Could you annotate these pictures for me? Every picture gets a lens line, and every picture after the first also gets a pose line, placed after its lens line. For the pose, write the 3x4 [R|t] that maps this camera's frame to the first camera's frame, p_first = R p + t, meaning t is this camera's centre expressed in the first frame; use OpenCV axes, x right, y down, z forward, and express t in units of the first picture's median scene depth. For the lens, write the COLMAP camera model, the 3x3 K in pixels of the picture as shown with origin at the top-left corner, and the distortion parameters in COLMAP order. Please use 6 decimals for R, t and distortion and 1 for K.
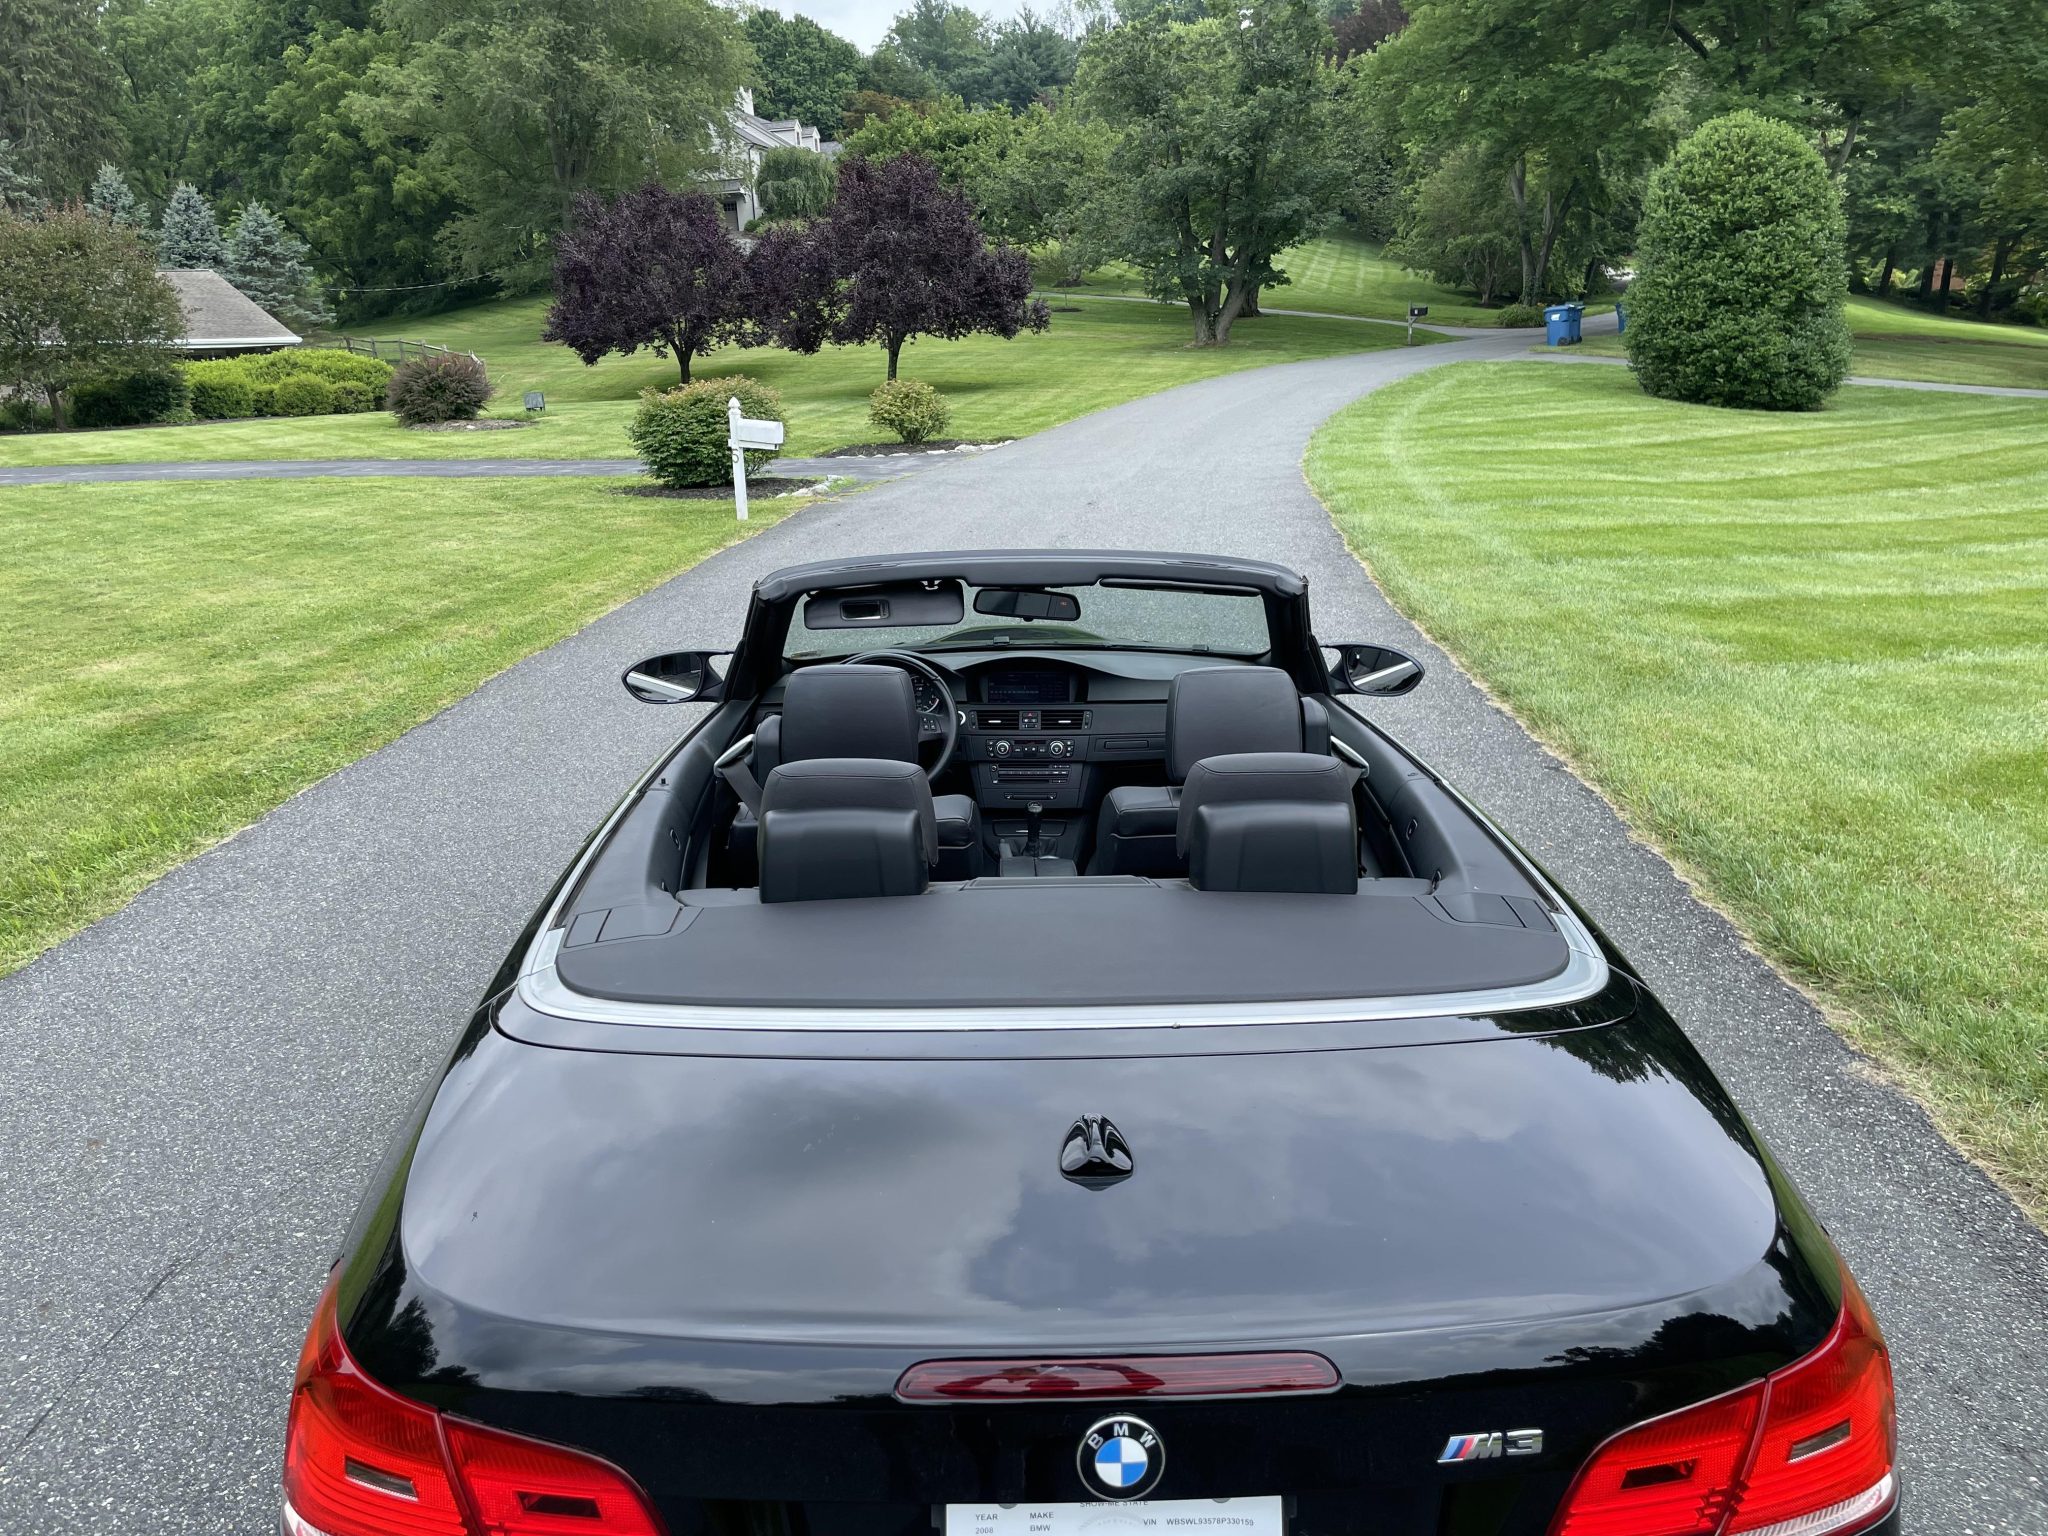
lens RADIAL K [[1553.8, 0, 1042.0], [0, 1553.8, 748.6], [0, 0, 1]] dist [0.086100, -0.119470]
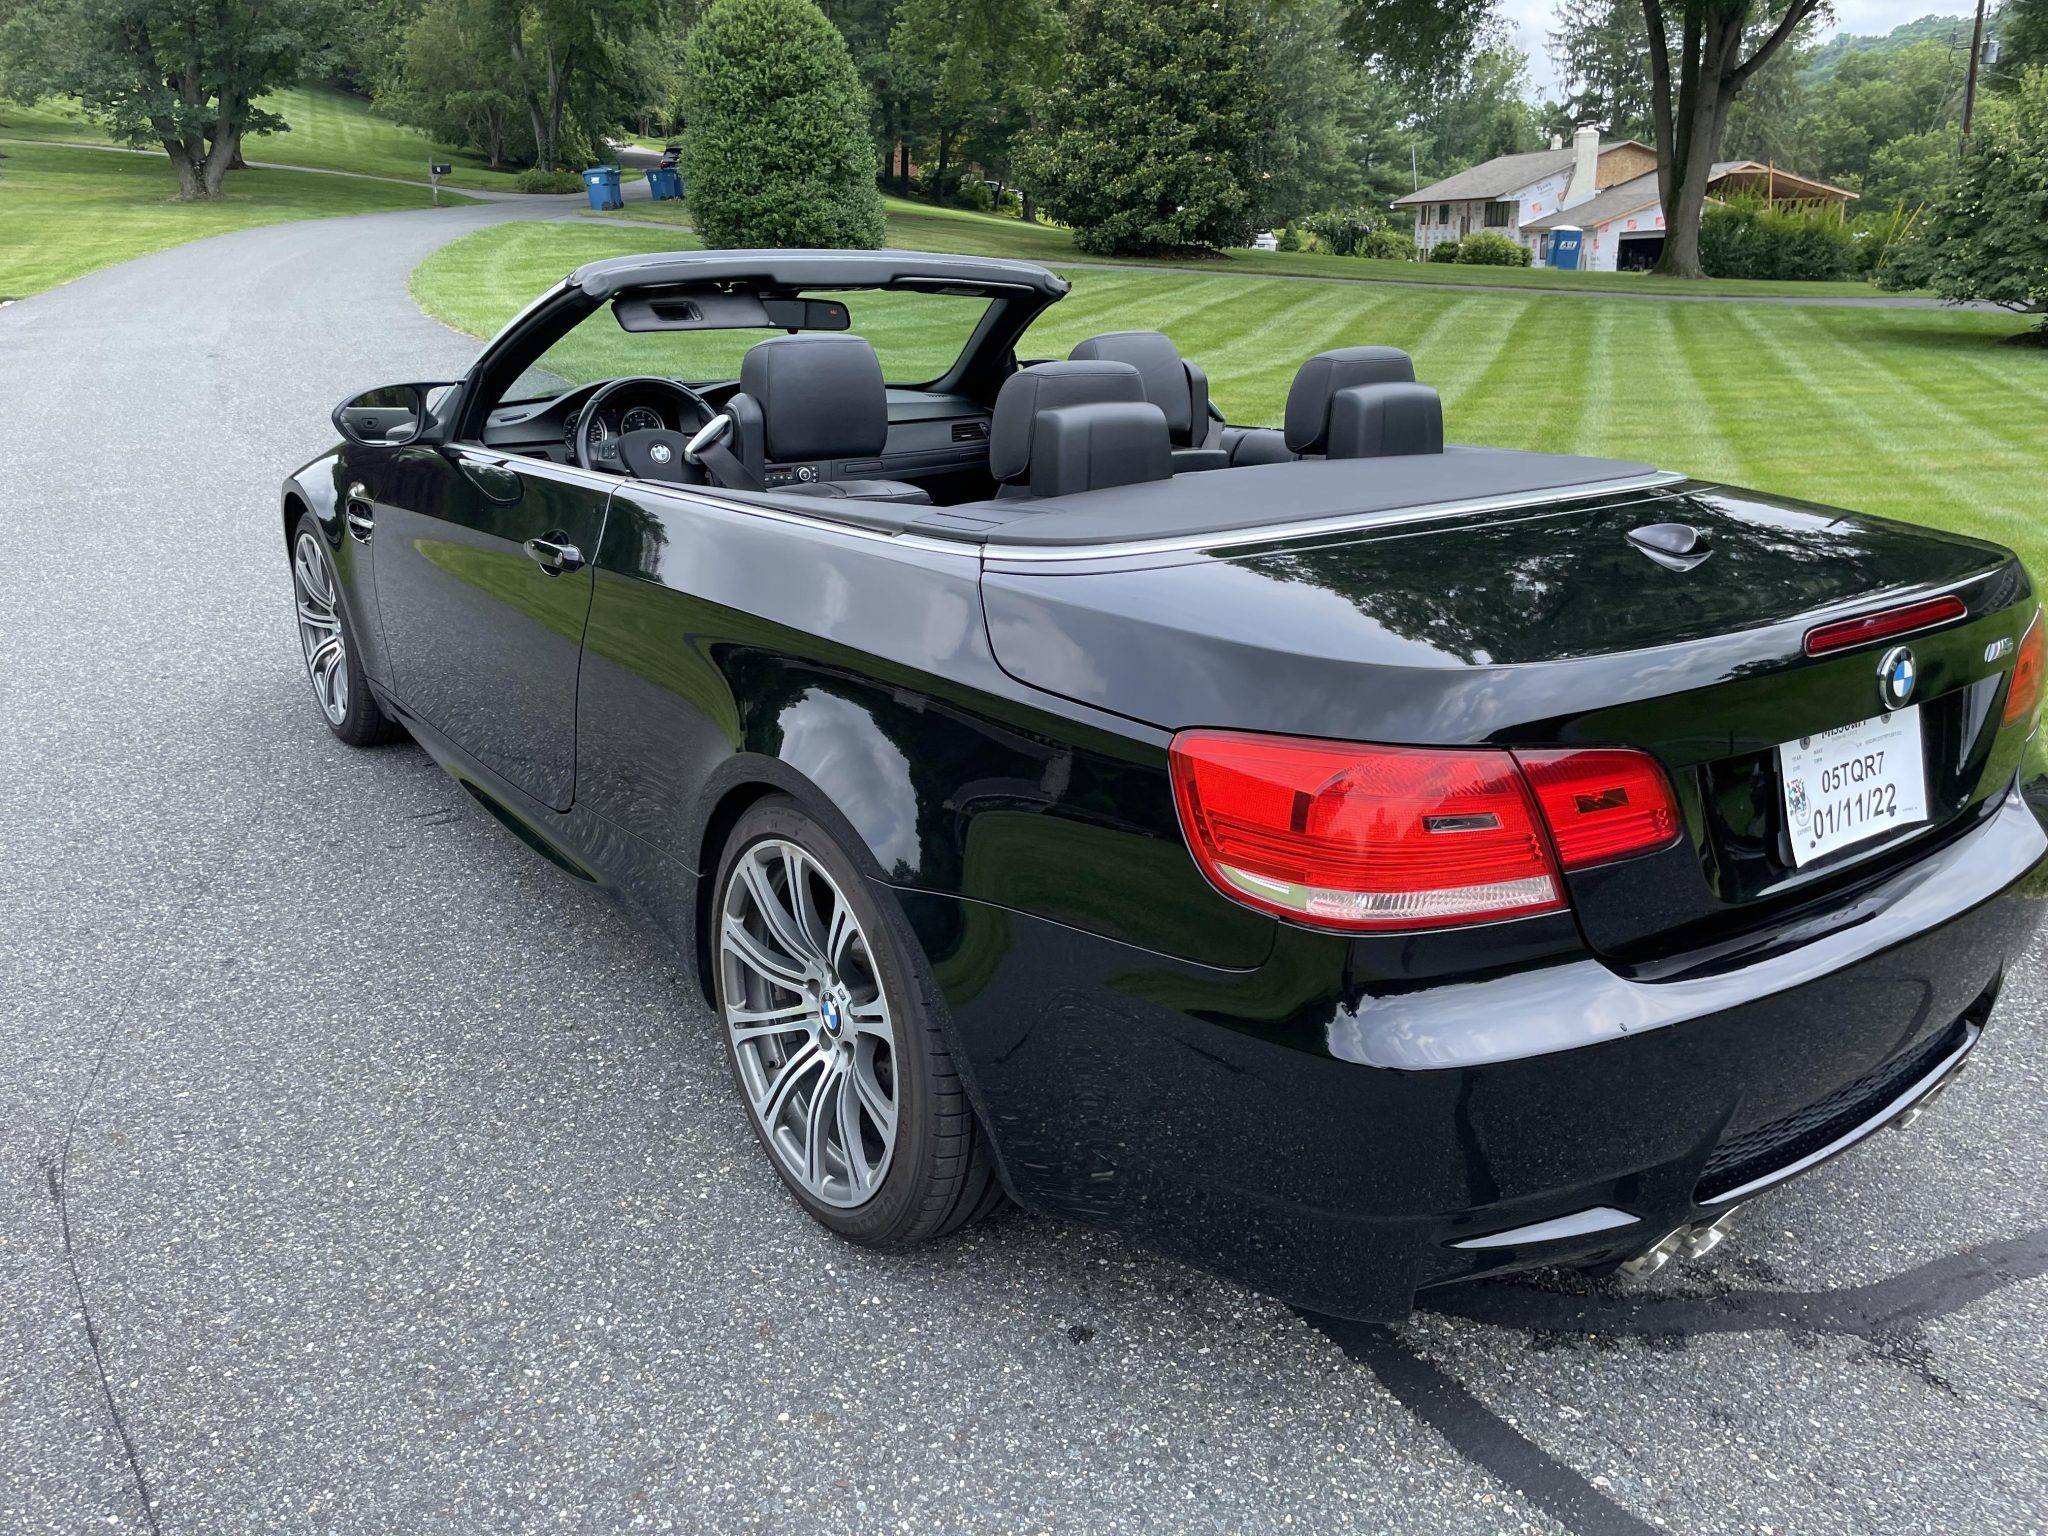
lens RADIAL K [[1557.2, 0, 1037.8], [0, 1557.2, 779.5], [0, 0, 1]] dist [0.086229, -0.122719]
pose [[0.826774, -0.169629, 0.536349, -0.044647], [0.121963, 0.984826, 0.123462, 0.008887], [-0.549153, -0.036660, 0.834917, 0.007686]]
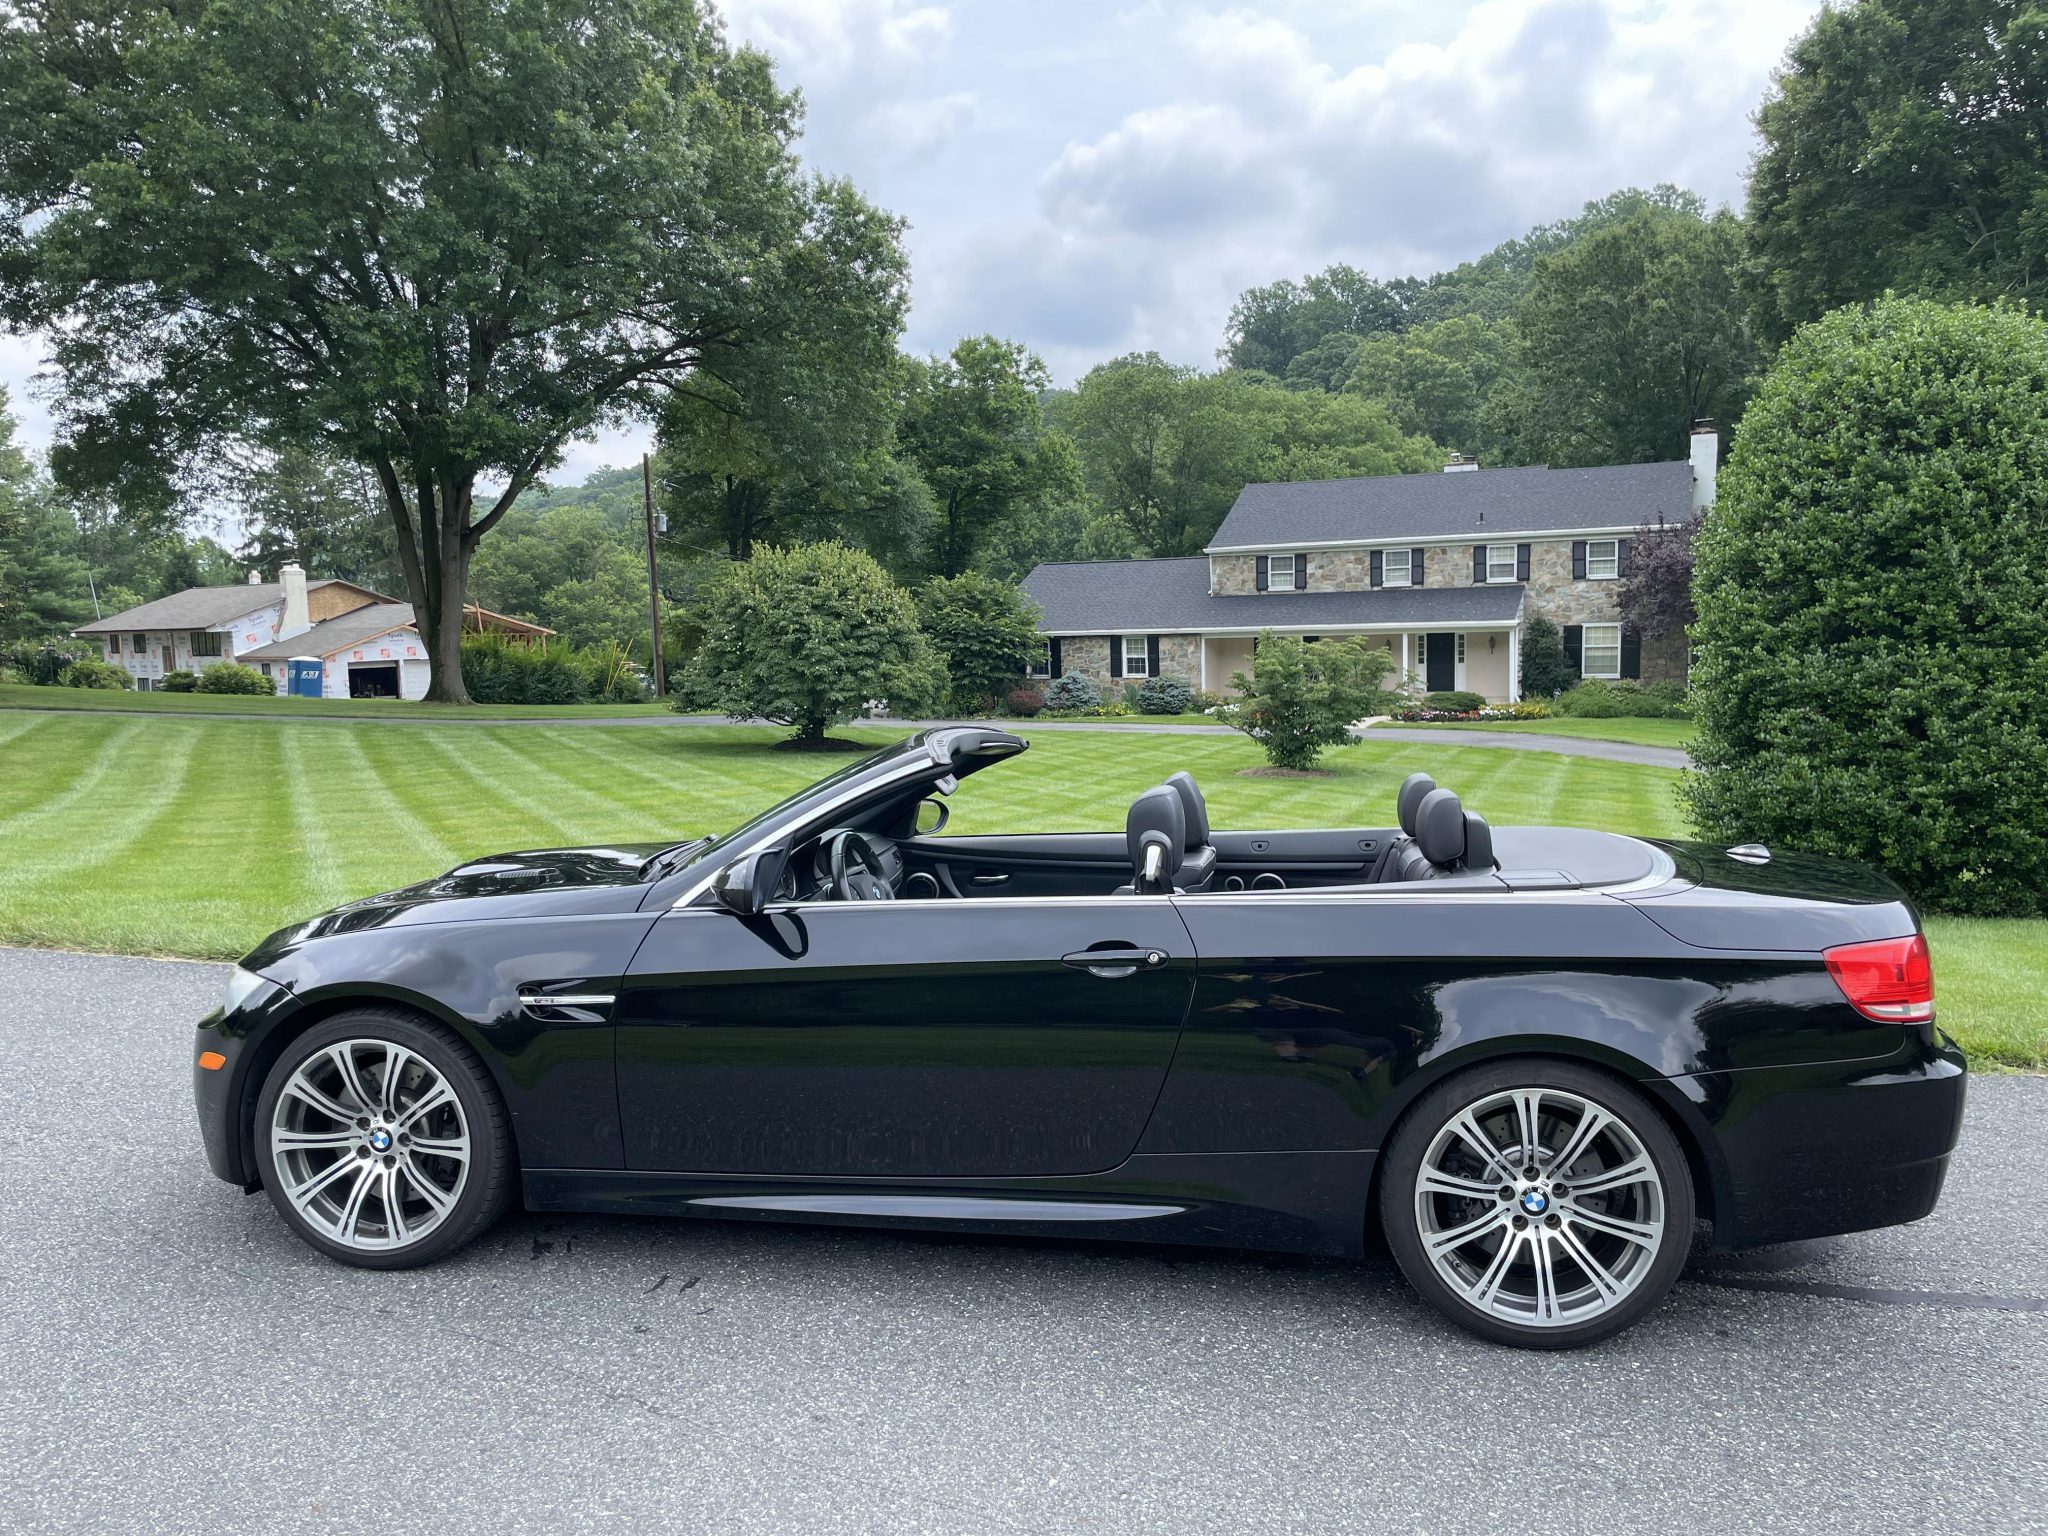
lens RADIAL K [[1557.2, 0, 1043.0], [0, 1557.2, 787.1], [0, 0, 1]] dist [0.086229, -0.122719]
pose [[0.179799, -0.066098, 0.981480, -0.114258], [0.234975, 0.971743, 0.022397, -0.008260], [-0.955227, 0.226597, 0.190250, 0.064657]]
